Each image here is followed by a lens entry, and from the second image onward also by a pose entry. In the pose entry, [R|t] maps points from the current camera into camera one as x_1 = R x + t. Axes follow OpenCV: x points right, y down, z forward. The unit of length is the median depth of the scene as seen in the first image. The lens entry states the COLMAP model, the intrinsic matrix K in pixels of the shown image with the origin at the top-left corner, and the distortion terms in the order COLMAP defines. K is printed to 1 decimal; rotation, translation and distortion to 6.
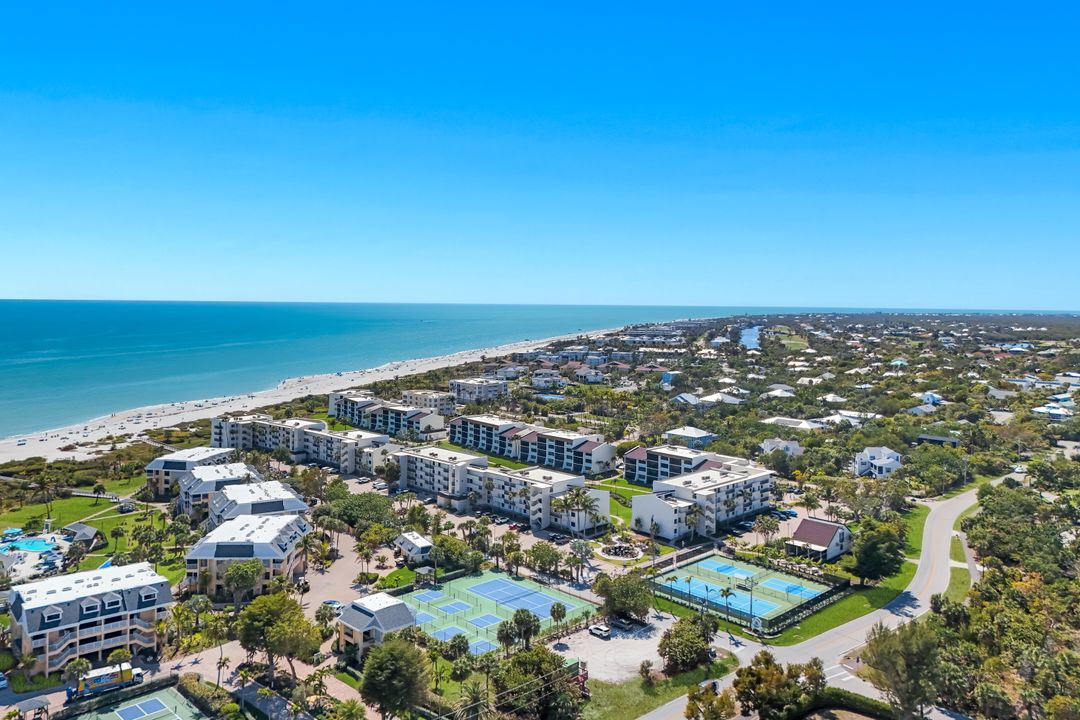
lens RADIAL K [[803.0, 0, 540.1], [0, 803.0, 312.7], [0, 0, 1]] dist [-0.000277, -0.001603]
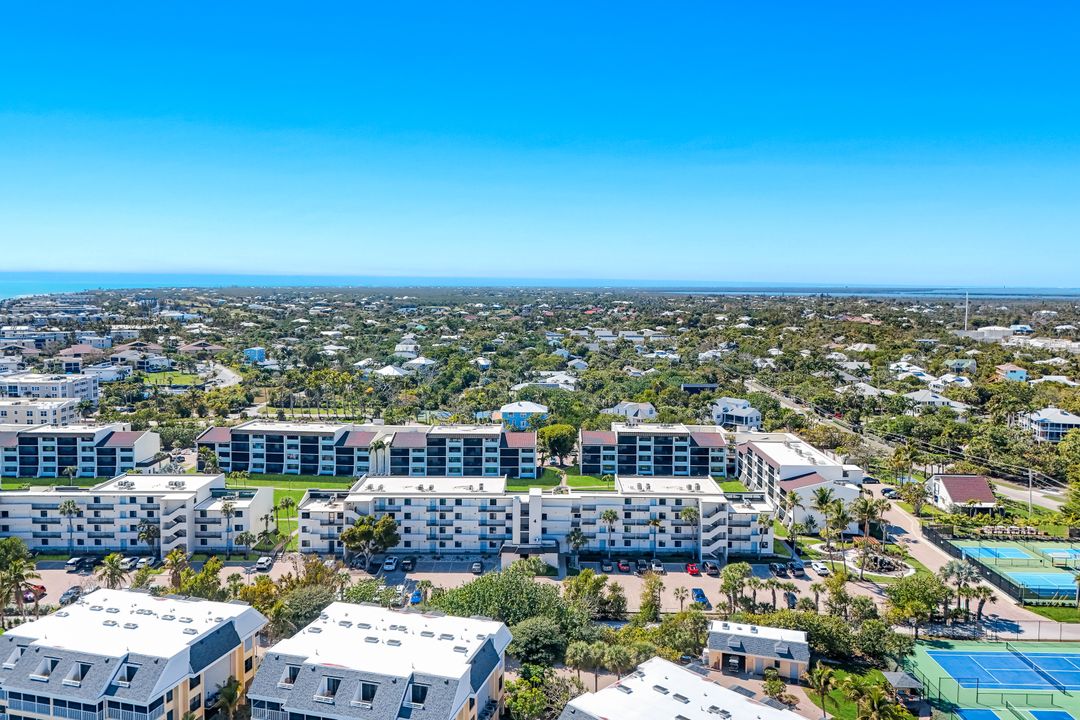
lens RADIAL K [[803.0, 0, 540.1], [0, 803.0, 312.7], [0, 0, 1]] dist [-0.000277, -0.001603]
pose [[0.726716, -0.055612, 0.684684, -0.246531], [0.010764, 0.997517, 0.069597, -0.003413], [-0.686854, -0.043207, 0.725510, 0.245828]]
